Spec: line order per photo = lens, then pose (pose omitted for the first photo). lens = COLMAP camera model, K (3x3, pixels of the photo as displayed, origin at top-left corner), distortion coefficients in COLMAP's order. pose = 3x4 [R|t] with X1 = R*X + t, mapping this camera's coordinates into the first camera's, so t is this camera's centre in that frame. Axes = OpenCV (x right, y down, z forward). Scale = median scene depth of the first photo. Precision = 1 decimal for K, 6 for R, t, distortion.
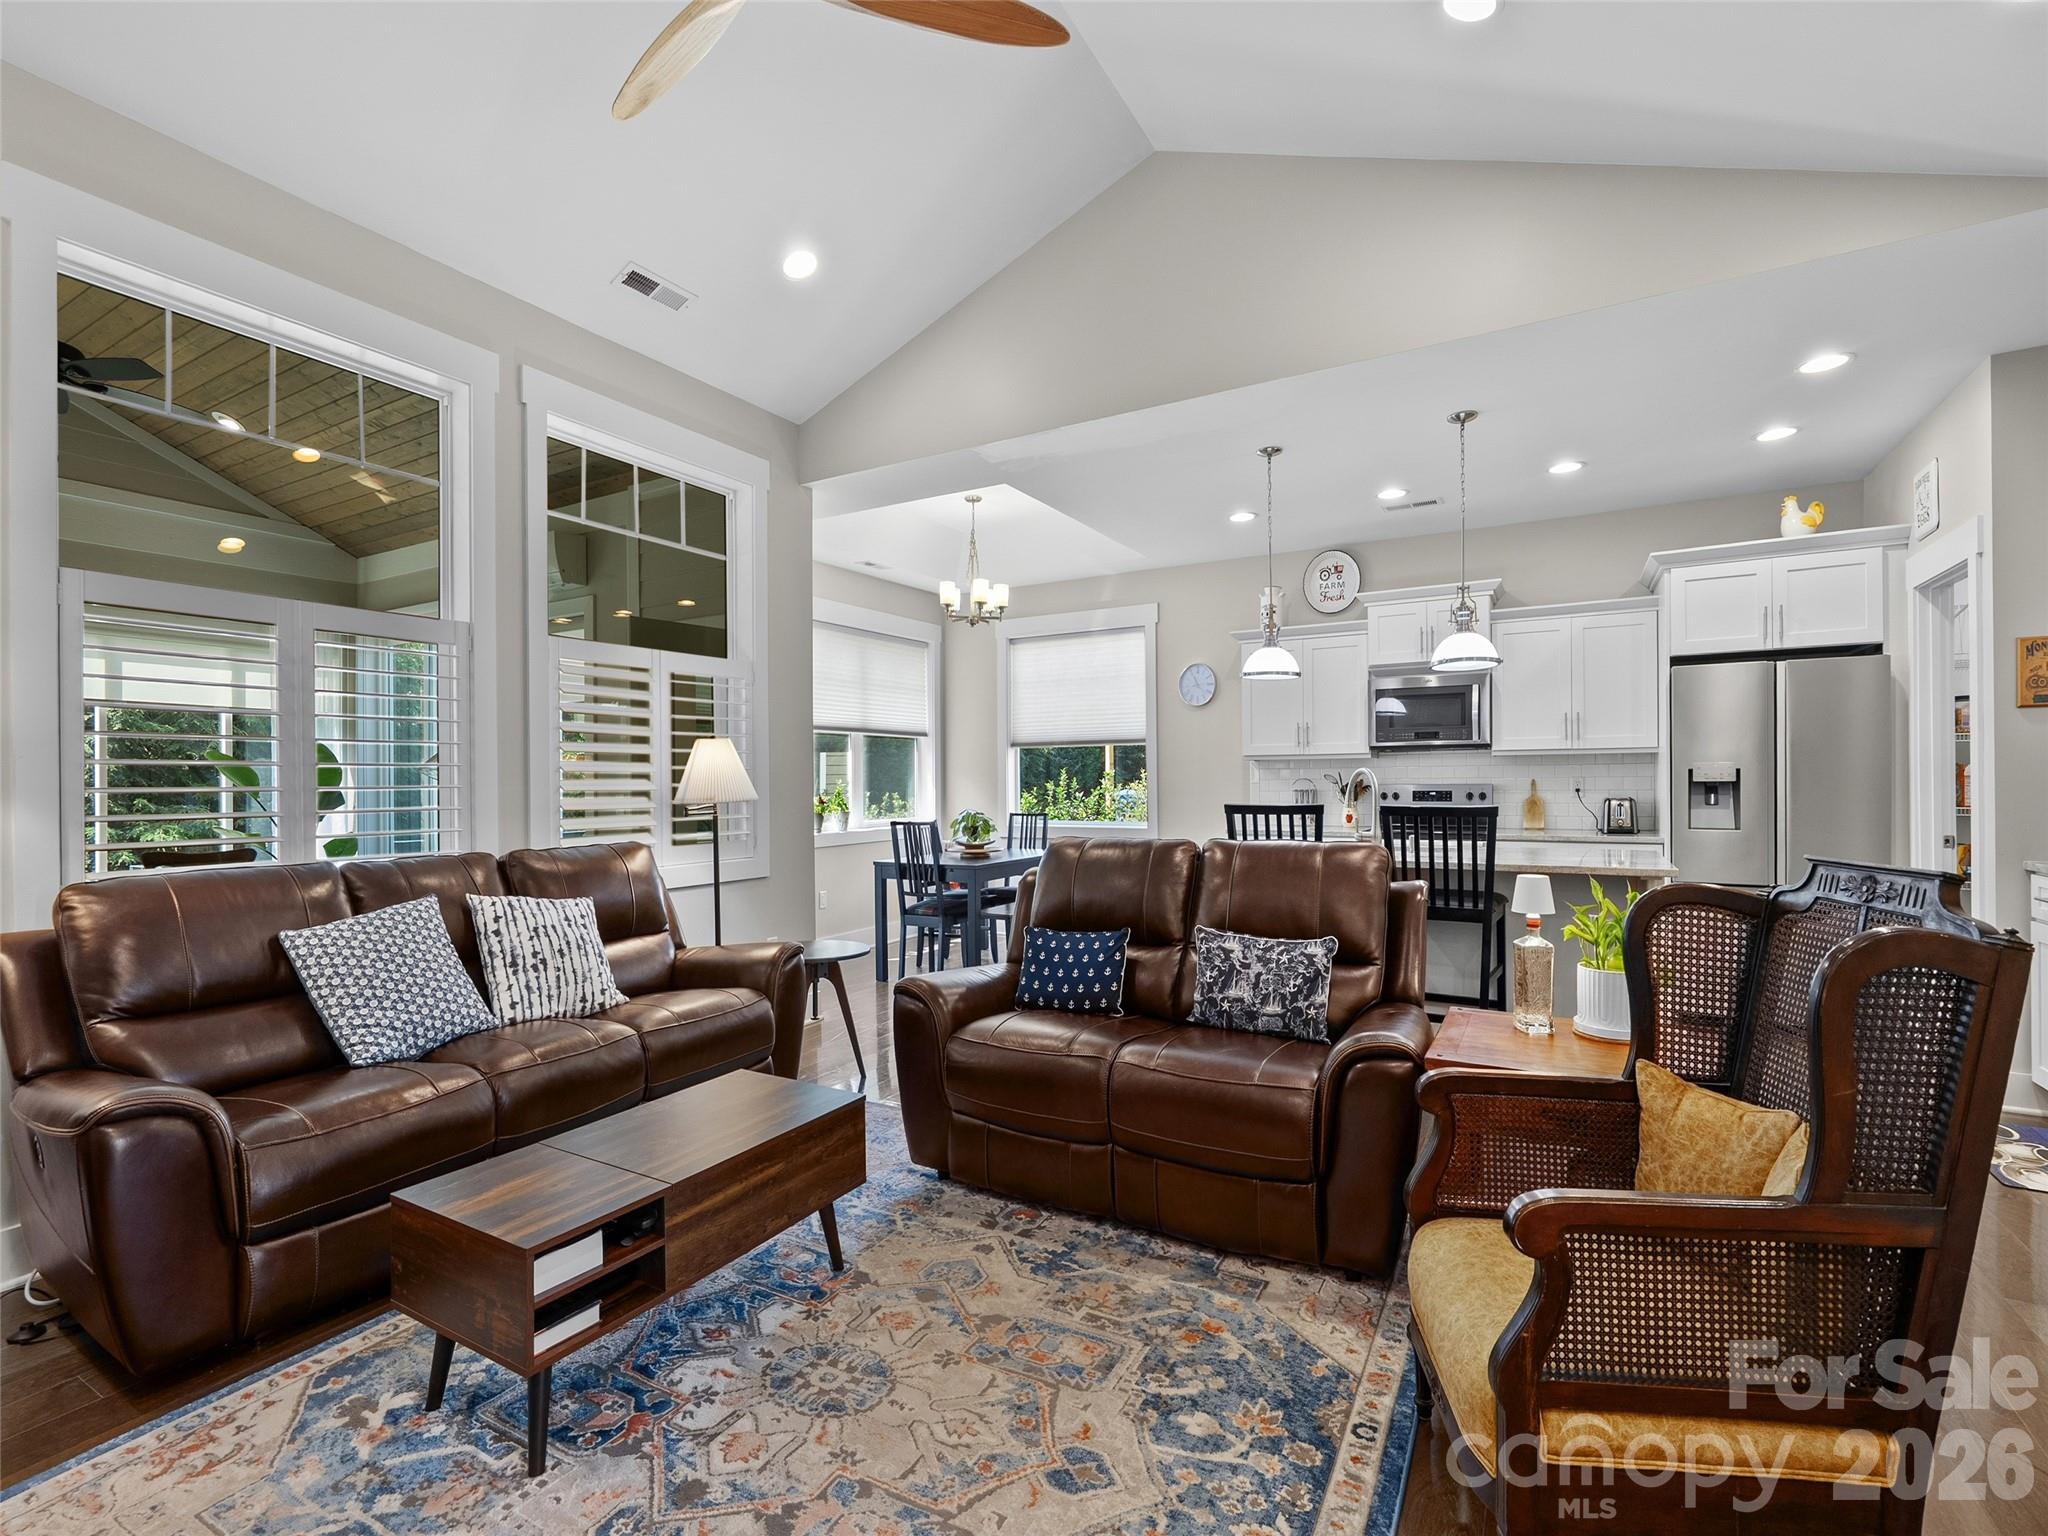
lens RADIAL K [[945.9, 0, 1033.9], [0, 945.9, 778.5], [0, 0, 1]] dist [-0.004432, 0.003343]
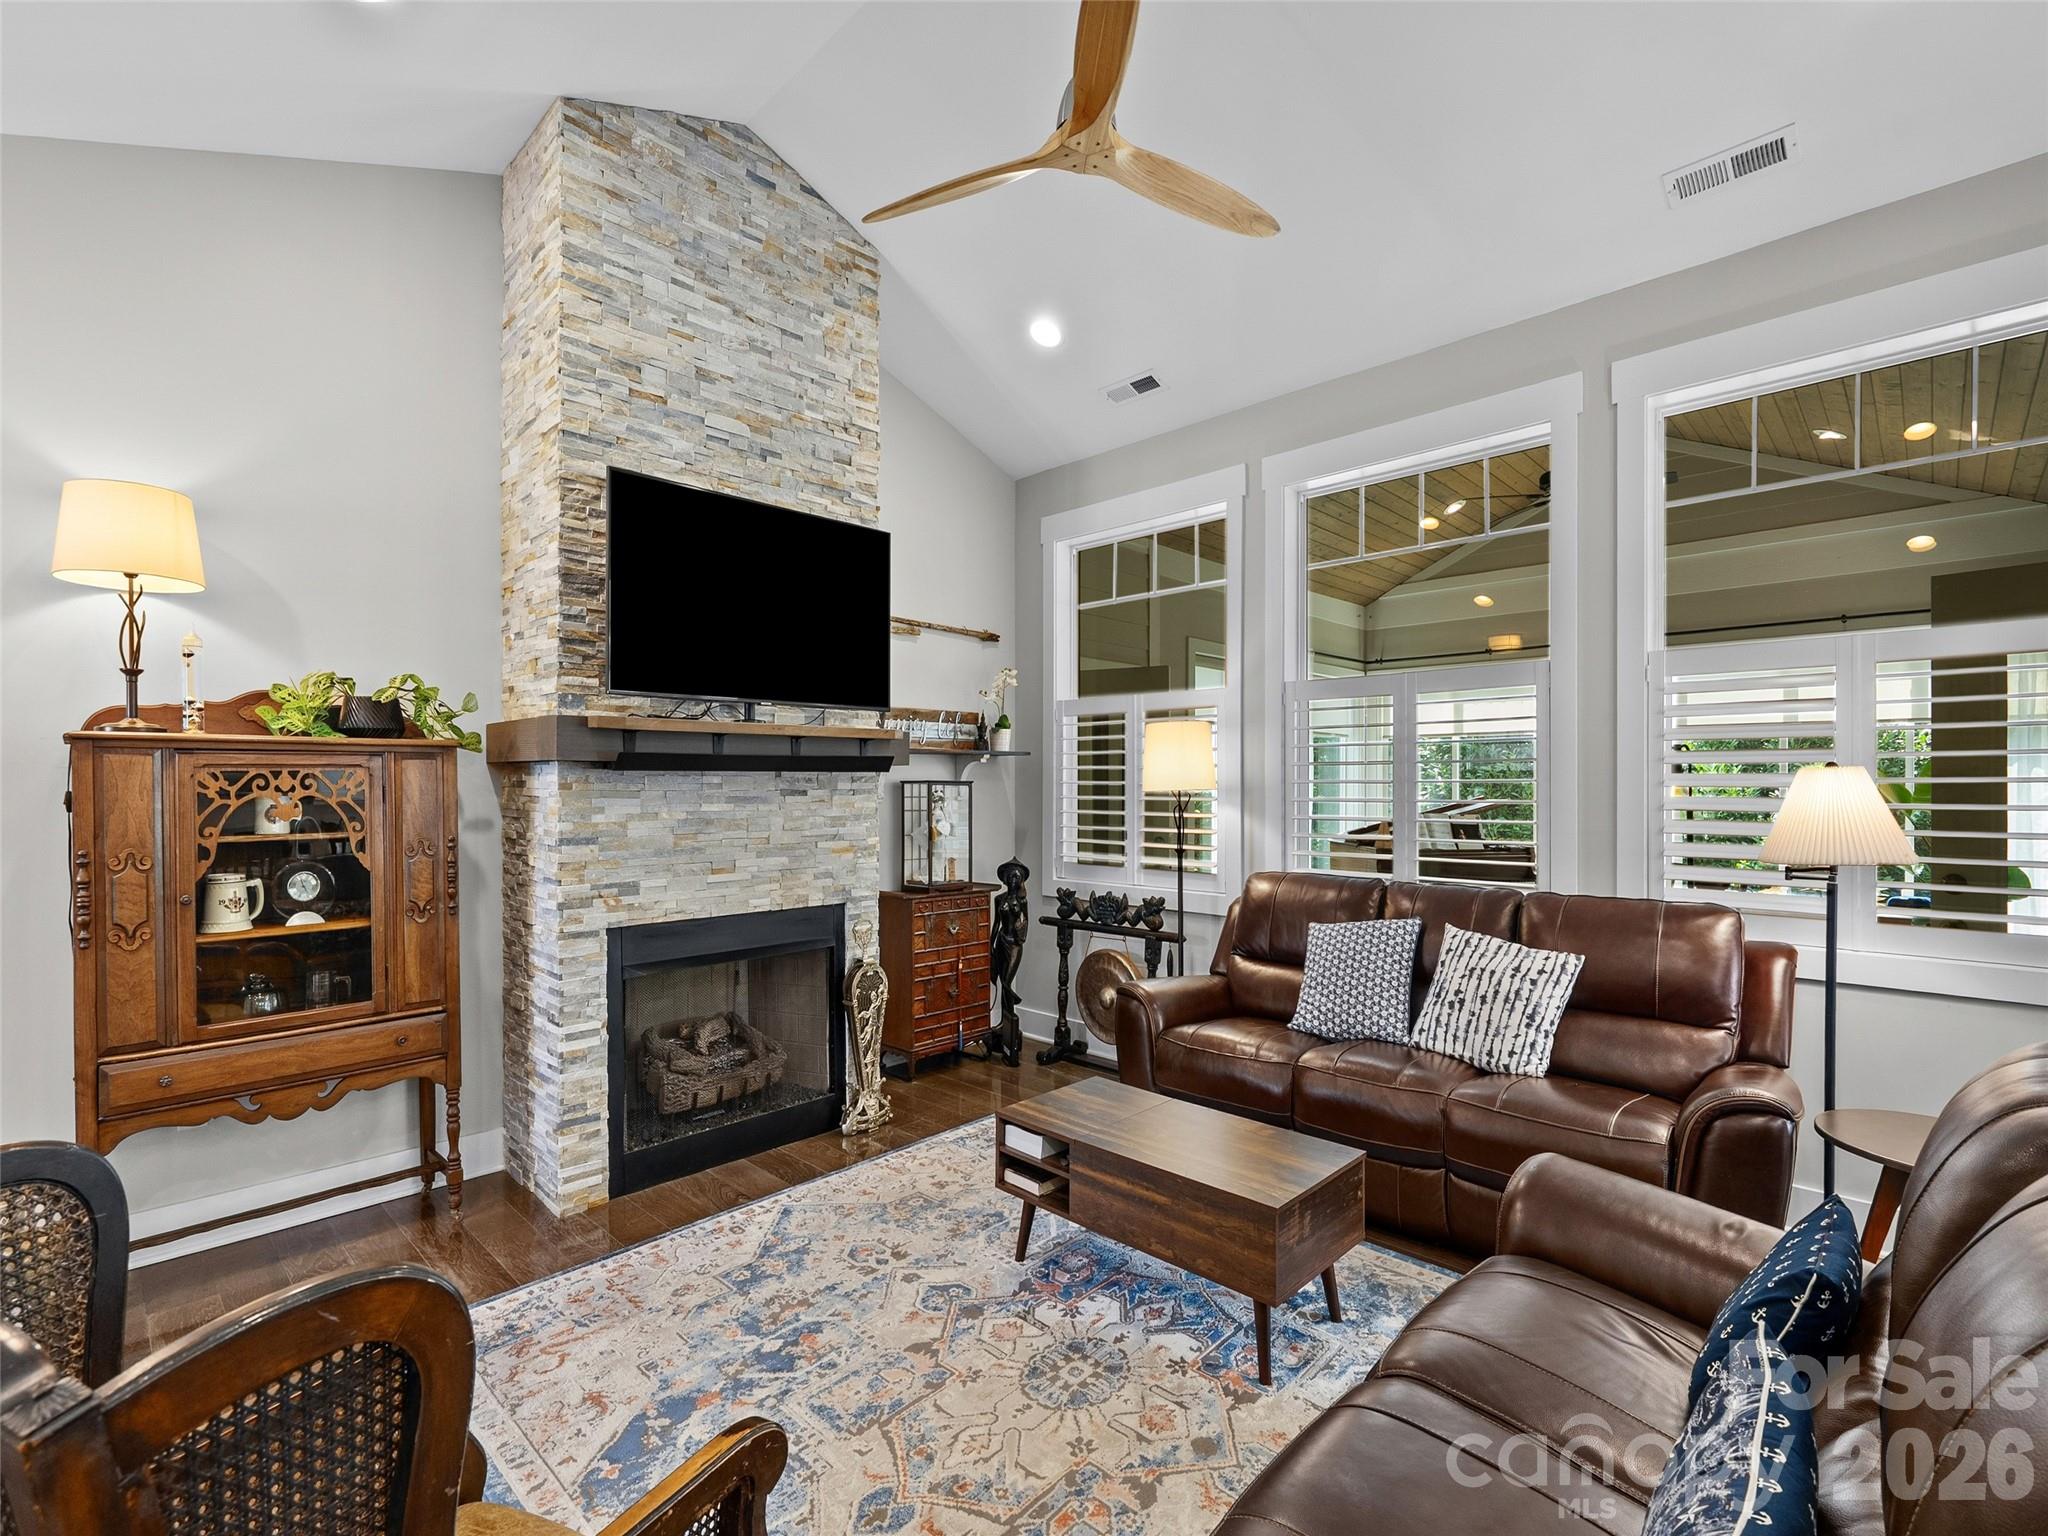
lens RADIAL K [[945.9, 0, 1023.4], [0, 945.9, 781.8], [0, 0, 1]] dist [-0.004432, 0.003343]
pose [[-0.258042, 0.007875, -0.966102, 0.515042], [0.005154, 0.999964, 0.006774, -0.045744], [0.966120, -0.003231, -0.258073, 0.718913]]
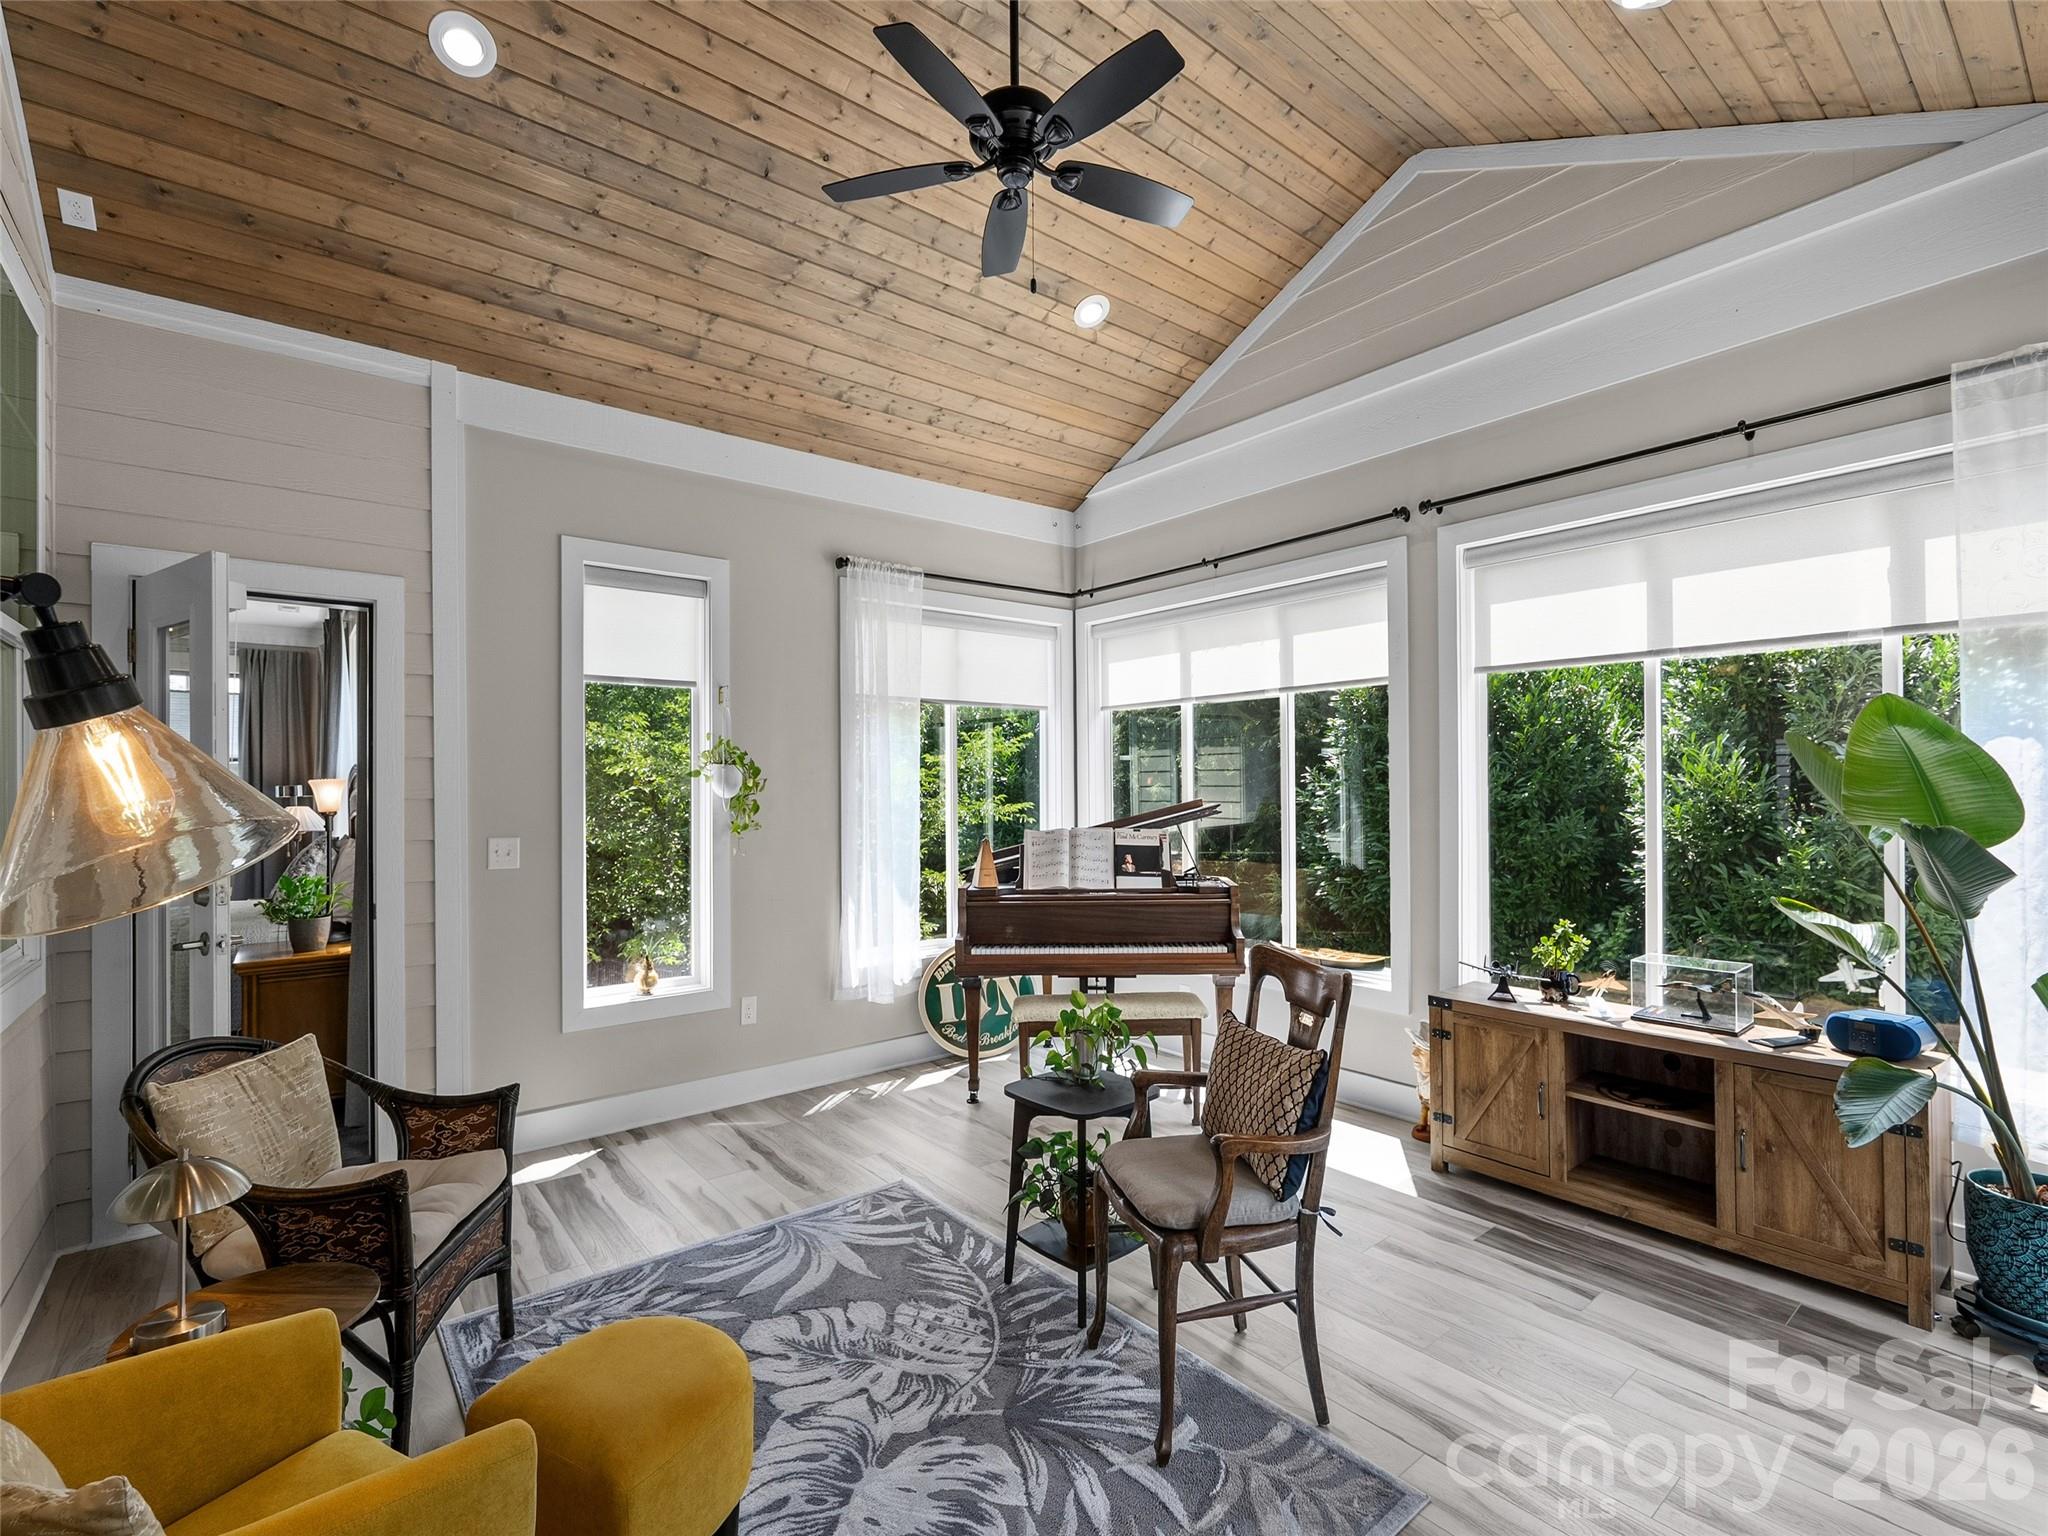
lens RADIAL K [[945.9, 0, 1036.5], [0, 945.9, 773.5], [0, 0, 1]] dist [-0.004432, 0.003343]
pose [[-0.380562, 0.001055, -0.924755, -0.518375], [0.012366, 0.999916, -0.003948, -0.024709], [0.924673, -0.012938, -0.380543, 1.463485]]
